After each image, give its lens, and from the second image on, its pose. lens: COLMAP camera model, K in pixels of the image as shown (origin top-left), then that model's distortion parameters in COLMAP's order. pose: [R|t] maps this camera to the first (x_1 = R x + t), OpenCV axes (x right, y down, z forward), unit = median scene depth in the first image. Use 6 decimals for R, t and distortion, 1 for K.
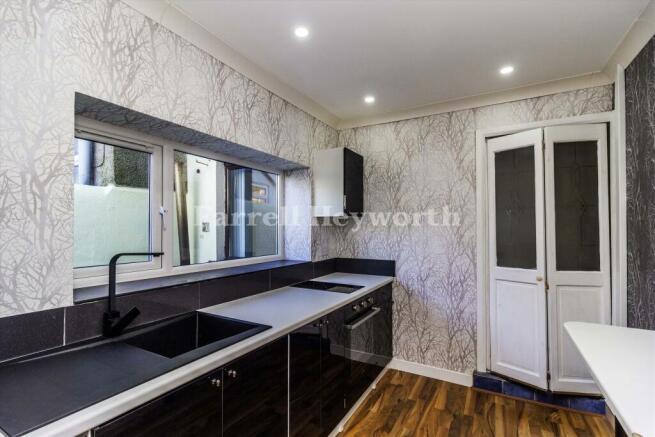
lens RADIAL K [[301.4, 0, 324.9], [0, 301.4, 215.0], [0, 0, 1]] dist [-0.000421, -0.000151]
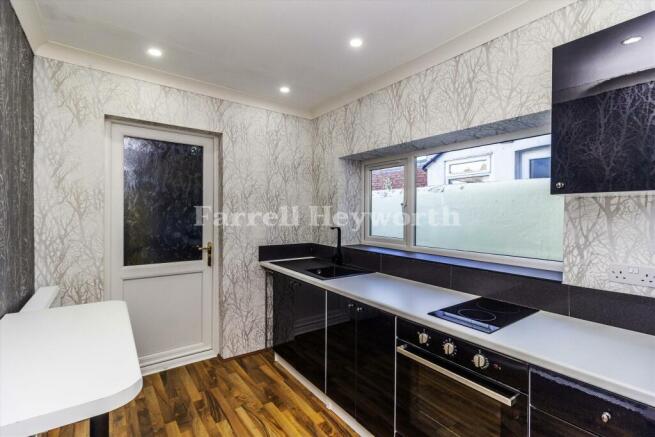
lens RADIAL K [[301.4, 0, 324.9], [0, 301.4, 215.0], [0, 0, 1]] dist [-0.000421, -0.000151]
pose [[-0.411804, -0.005429, -0.911256, 0.884045], [0.018313, 0.999731, -0.014232, 0.044957], [0.911089, -0.022549, -0.411593, 1.214444]]
